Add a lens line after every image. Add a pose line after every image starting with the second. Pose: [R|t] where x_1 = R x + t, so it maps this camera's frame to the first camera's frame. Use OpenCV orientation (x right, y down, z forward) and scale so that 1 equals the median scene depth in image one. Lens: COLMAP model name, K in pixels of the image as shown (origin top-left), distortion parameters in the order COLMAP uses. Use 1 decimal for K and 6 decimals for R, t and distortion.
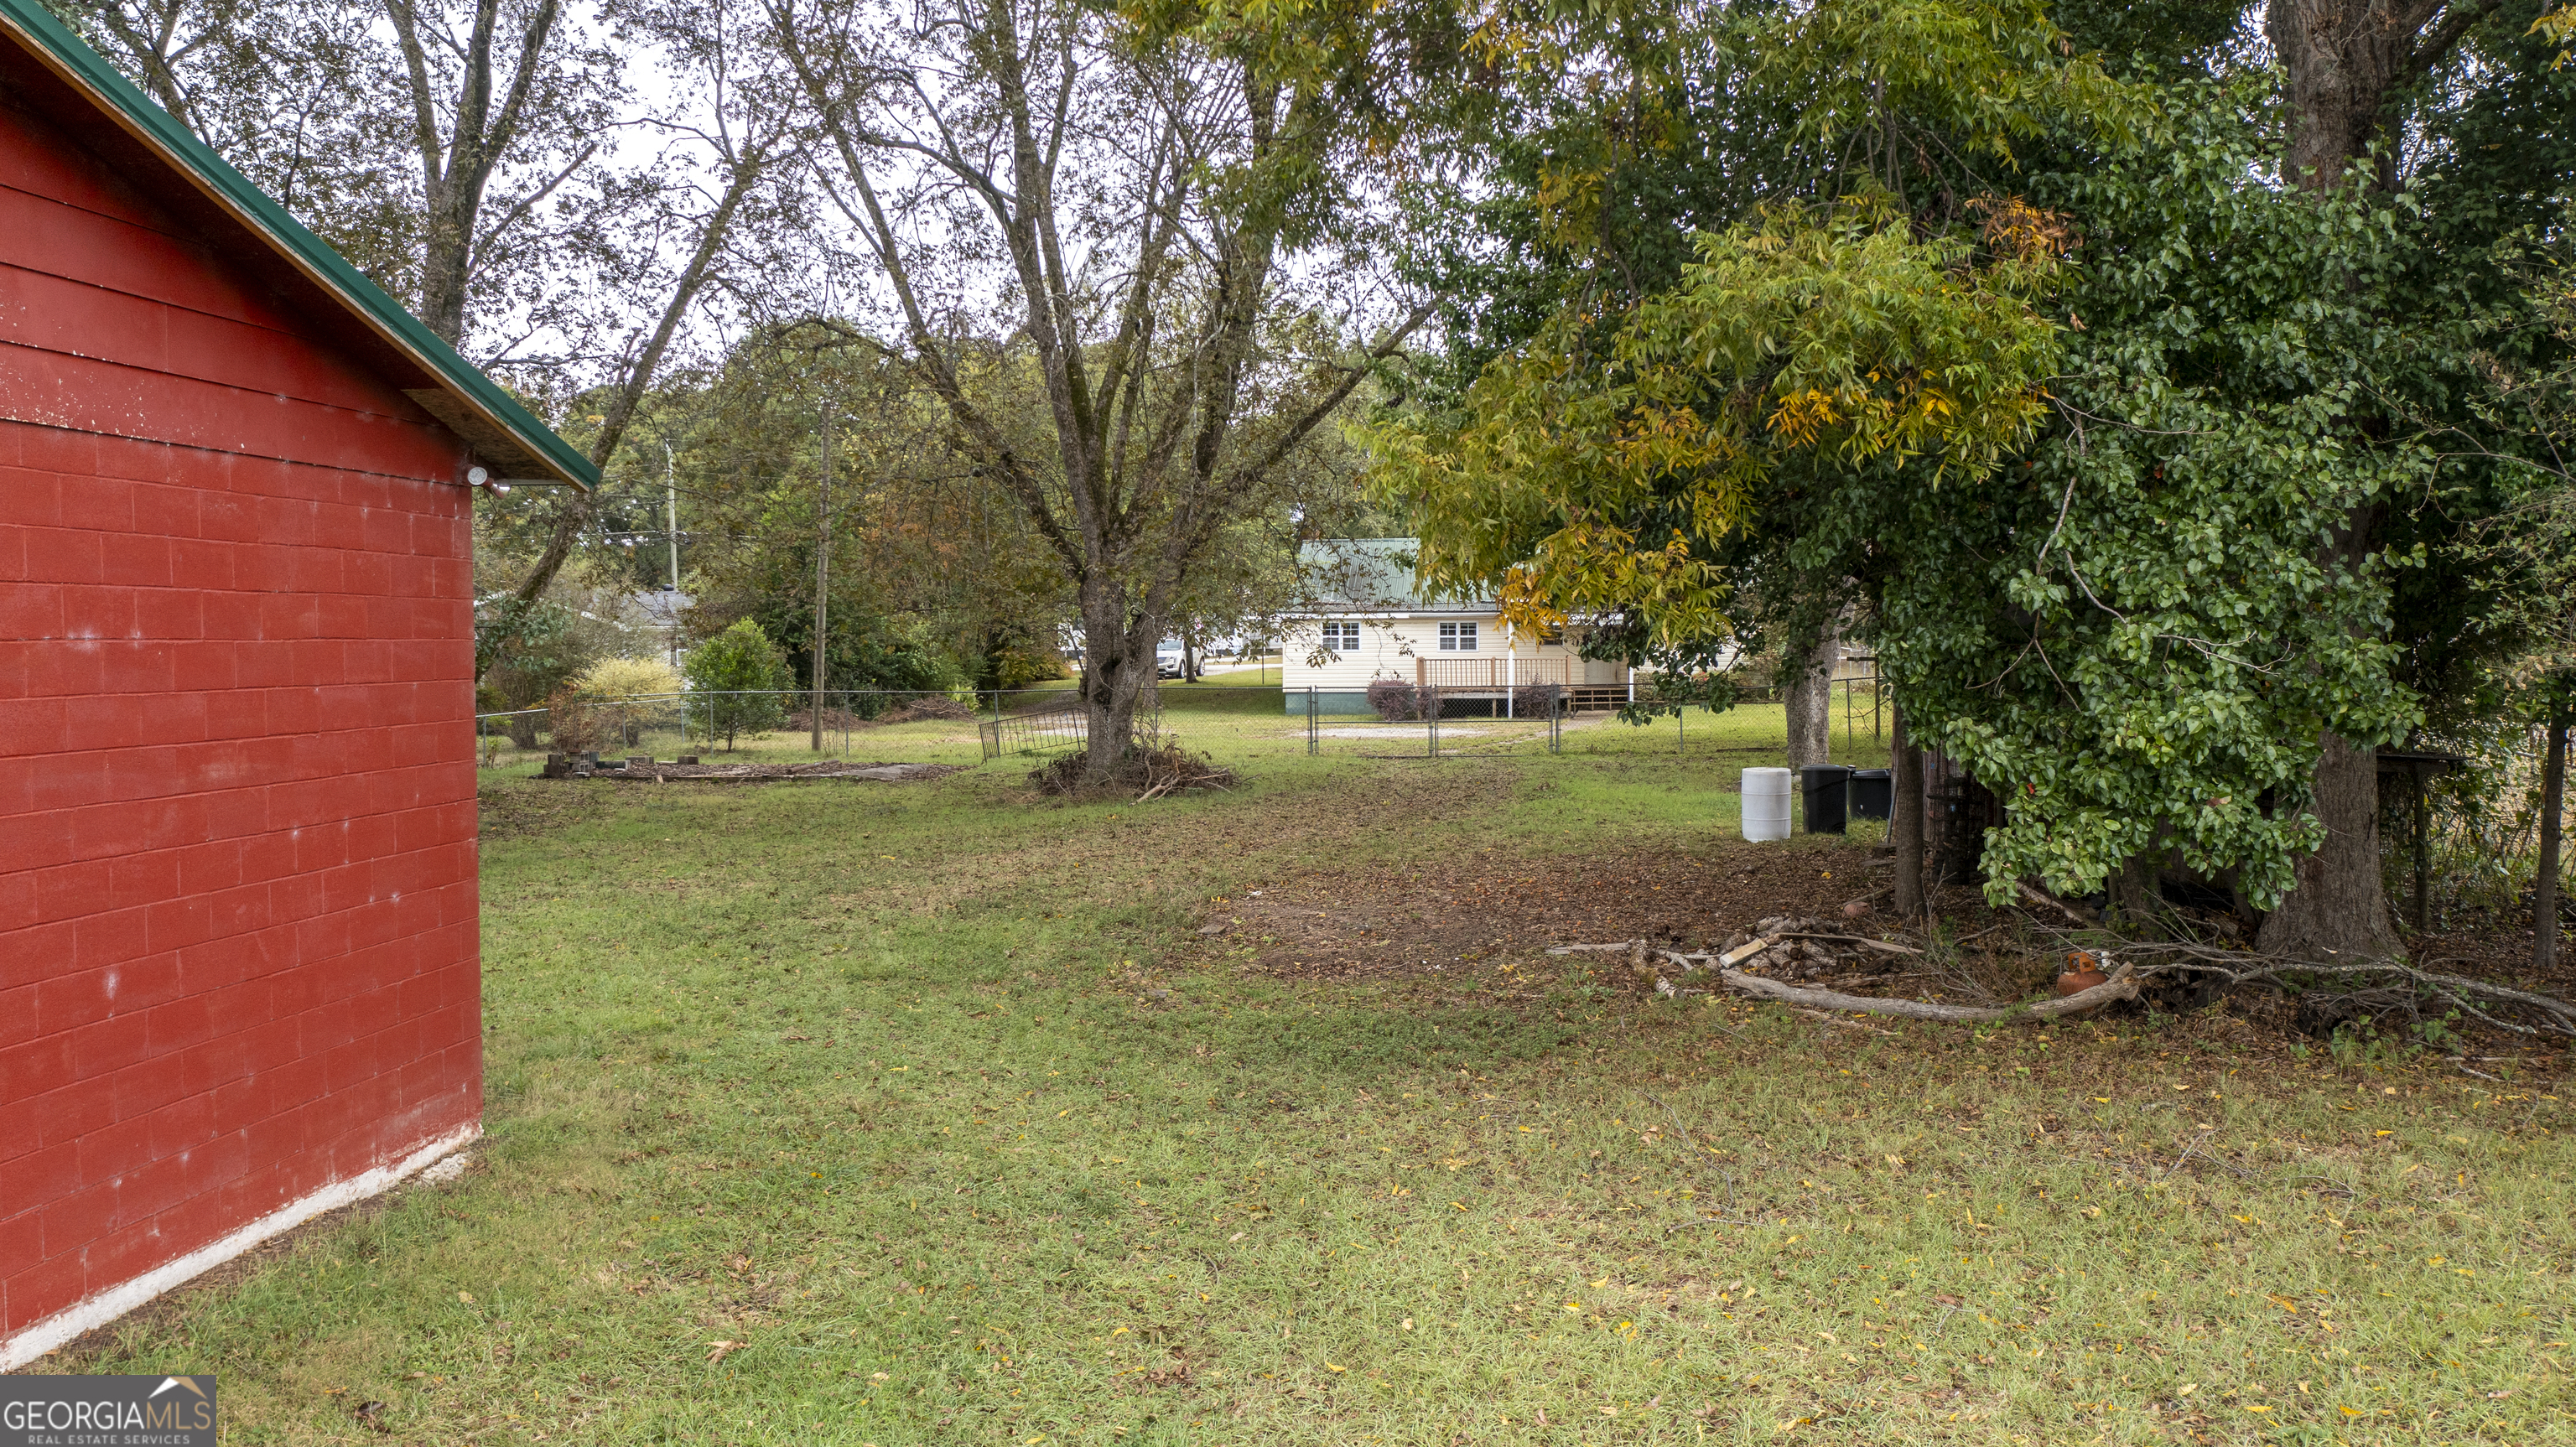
lens RADIAL K [[2043.9, 0, 1296.3], [0, 2043.9, 710.3], [0, 0, 1]] dist [-0.015306, 0.018669]
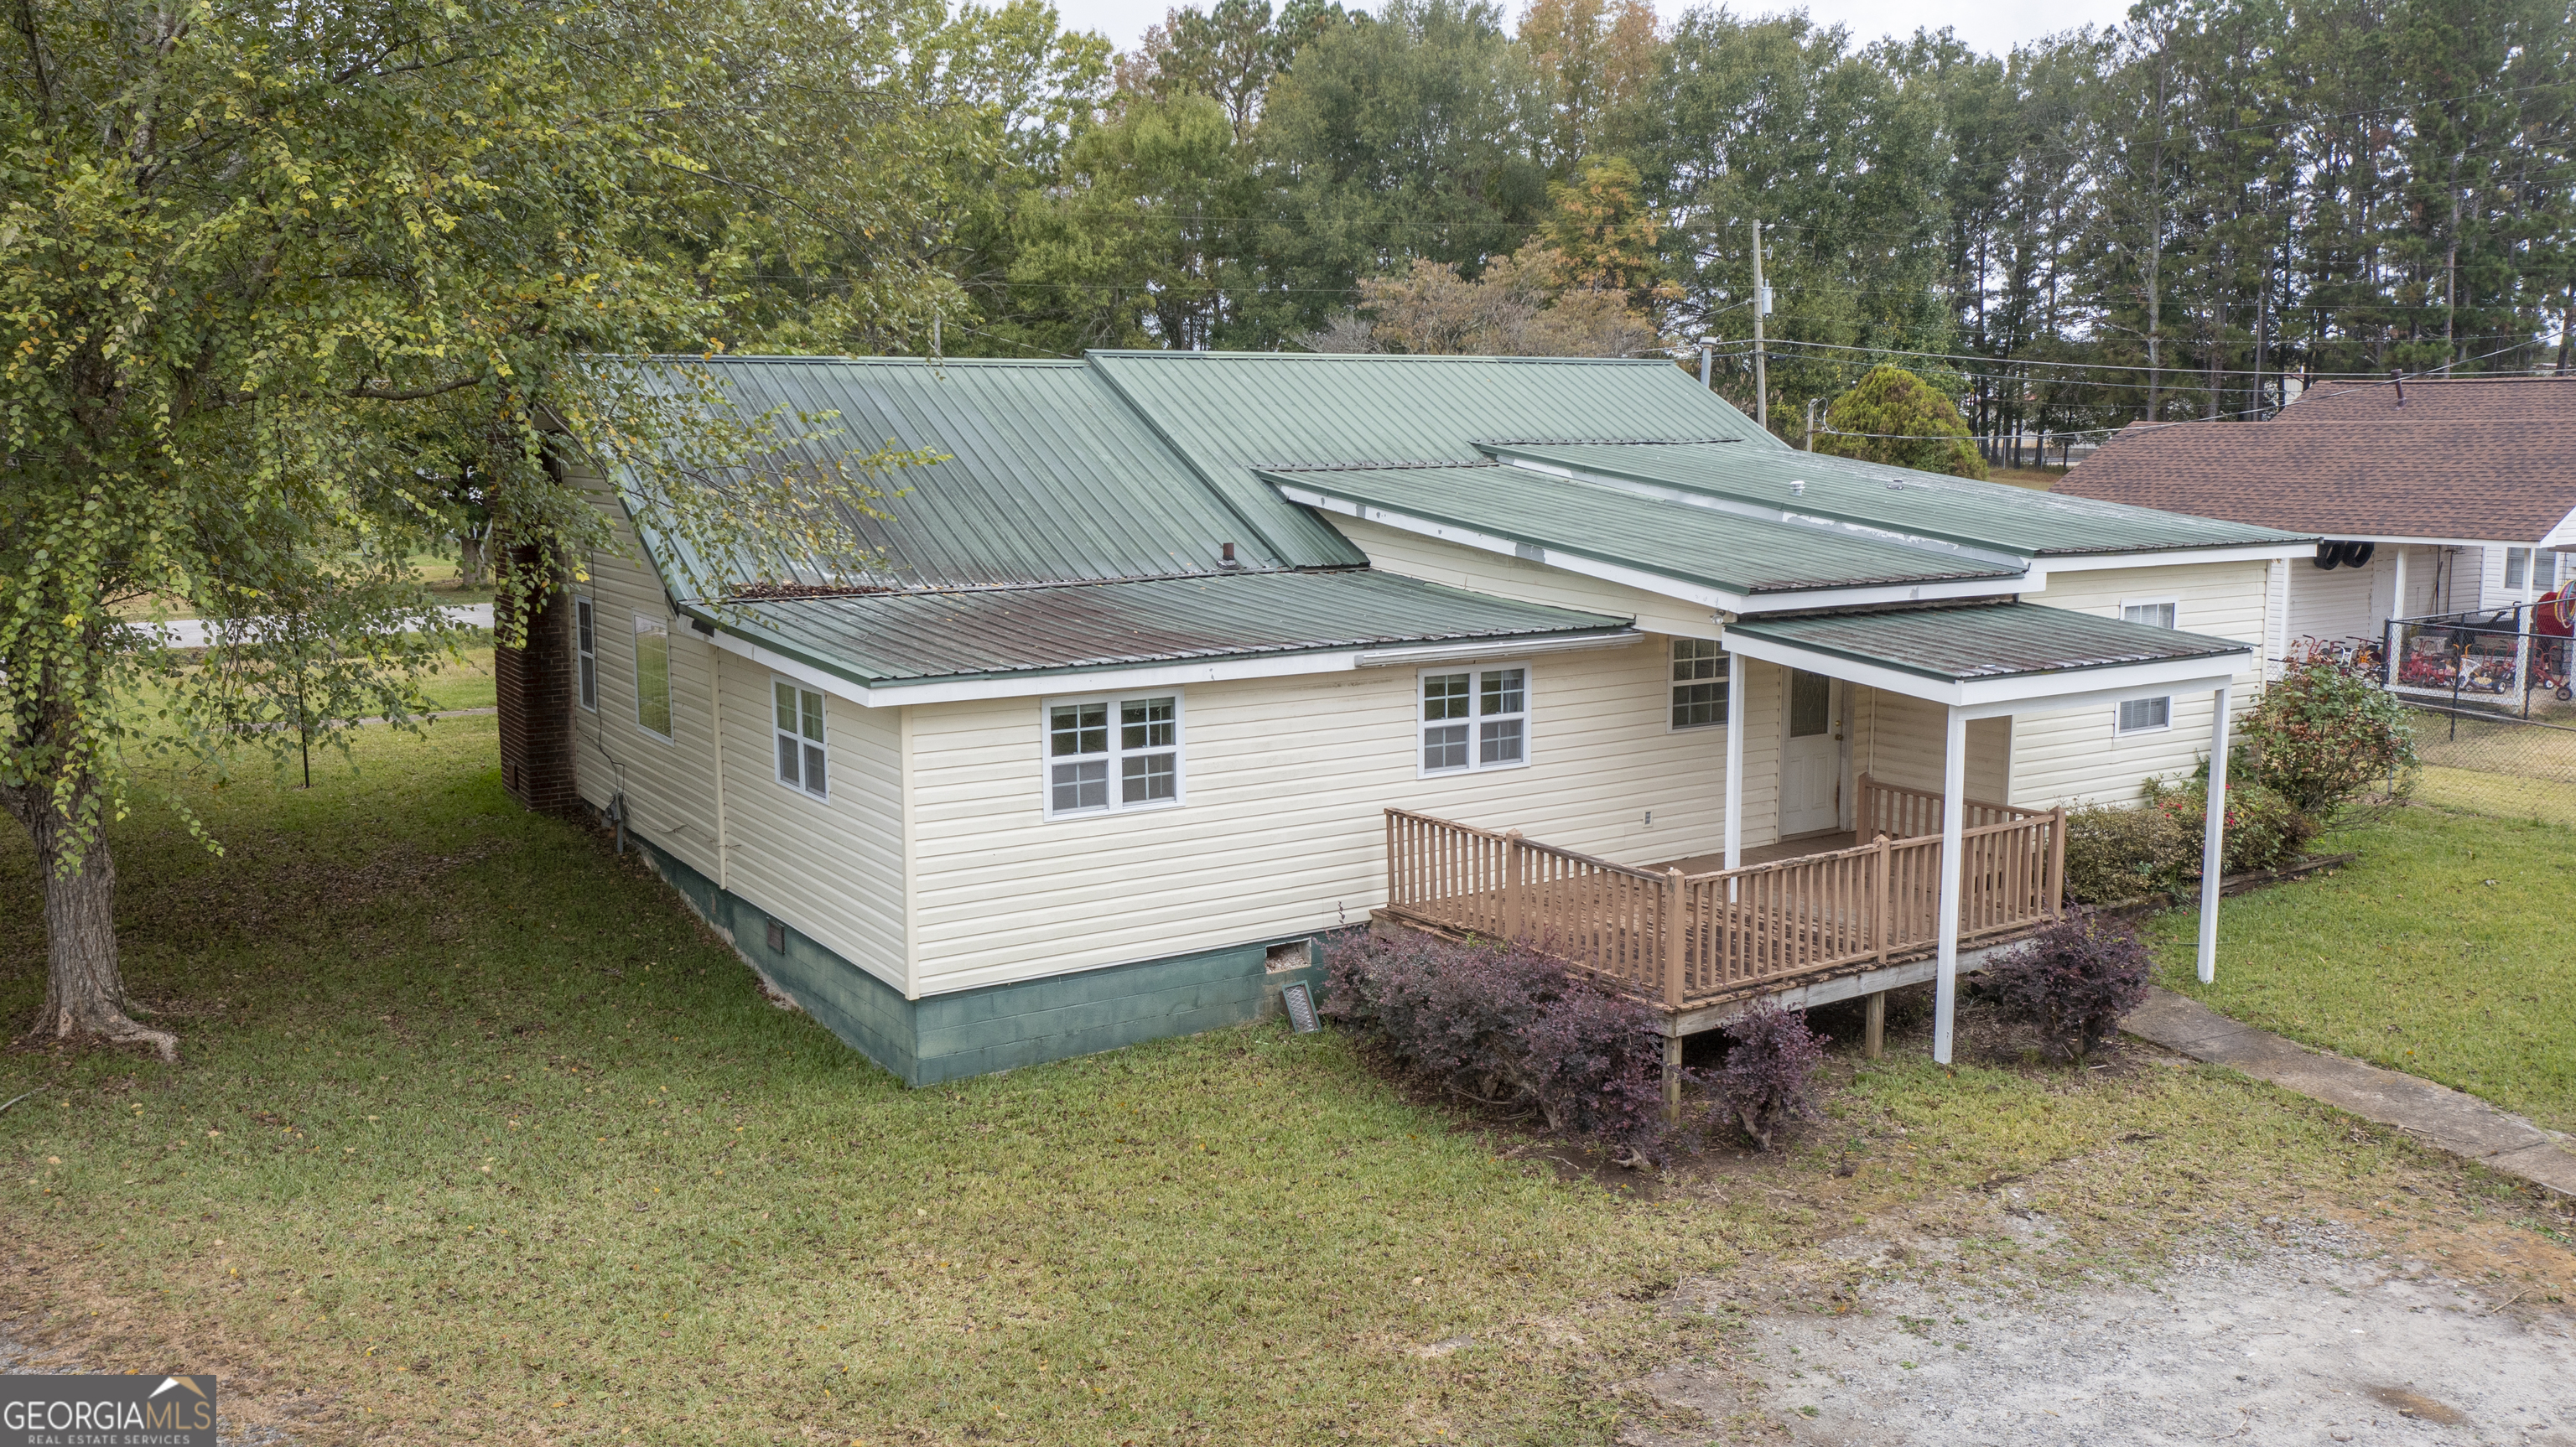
lens RADIAL K [[2043.9, 0, 1296.3], [0, 2043.9, 710.3], [0, 0, 1]] dist [-0.015306, 0.018669]
pose [[0.772151, -0.082835, 0.630017, -0.121651], [0.024197, 0.994581, 0.101112, -0.067209], [-0.634978, -0.062829, 0.769971, 0.794149]]
